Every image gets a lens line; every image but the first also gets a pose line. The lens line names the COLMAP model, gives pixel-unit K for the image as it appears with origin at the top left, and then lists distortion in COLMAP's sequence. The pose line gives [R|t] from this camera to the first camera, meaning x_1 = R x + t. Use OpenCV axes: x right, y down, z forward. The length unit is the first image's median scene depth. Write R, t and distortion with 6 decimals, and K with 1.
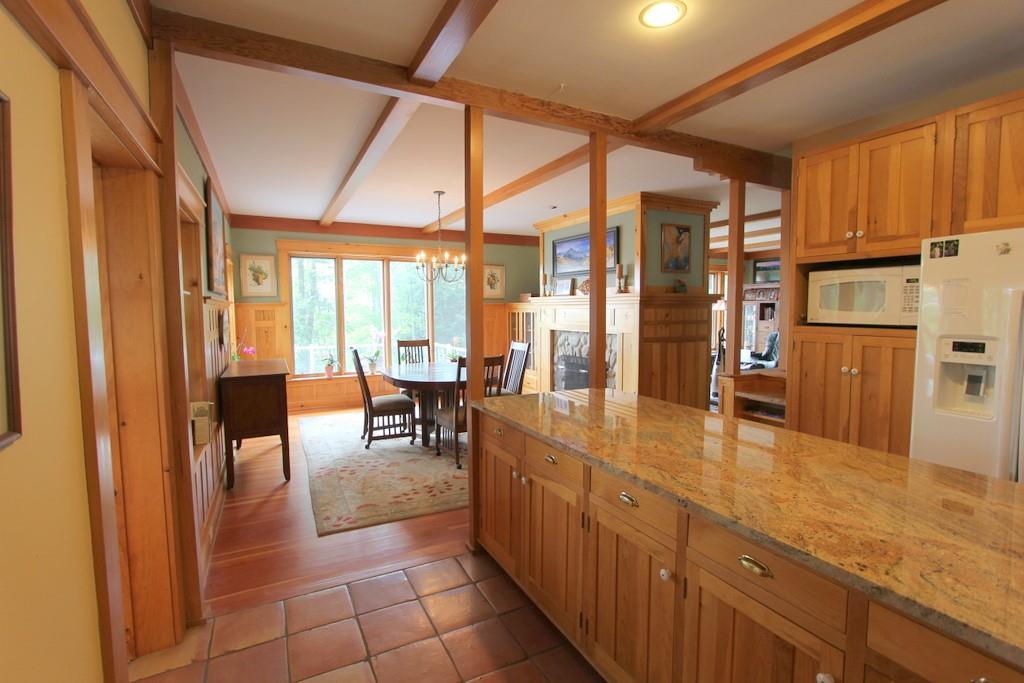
lens RADIAL K [[470.7, 0, 511.2], [0, 470.7, 339.8], [0, 0, 1]] dist [-0.000599, -0.000073]
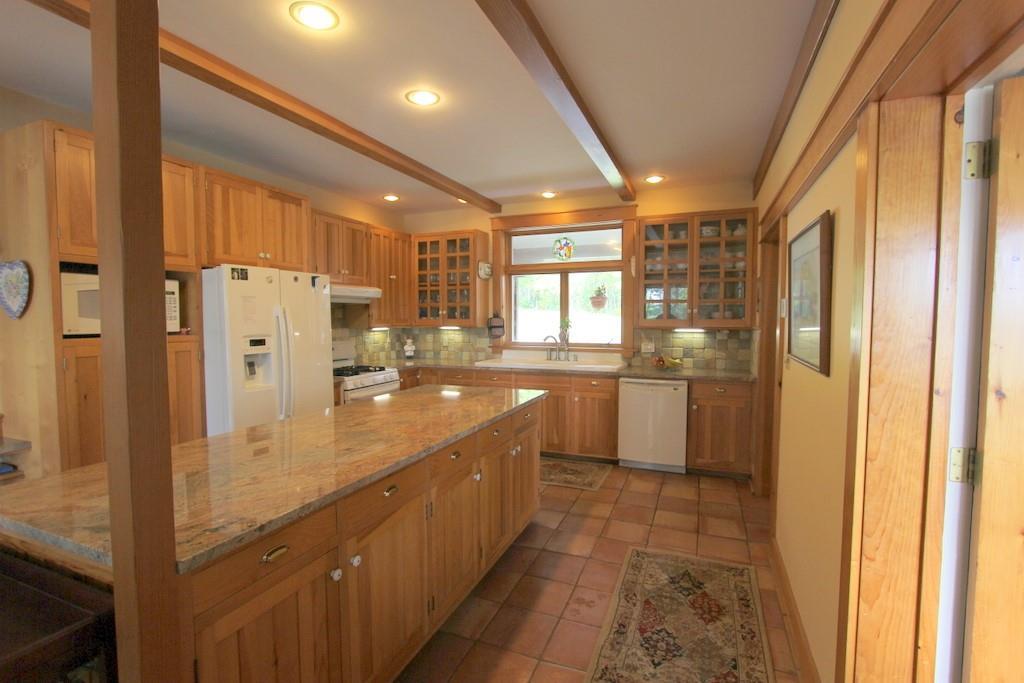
lens RADIAL K [[470.7, 0, 512.6], [0, 470.7, 340.9], [0, 0, 1]] dist [-0.000599, -0.000073]
pose [[-0.648519, -0.030720, 0.760578, -1.094234], [0.060159, 0.993991, 0.091443, -0.122663], [-0.758817, 0.105058, -0.642775, 2.128029]]
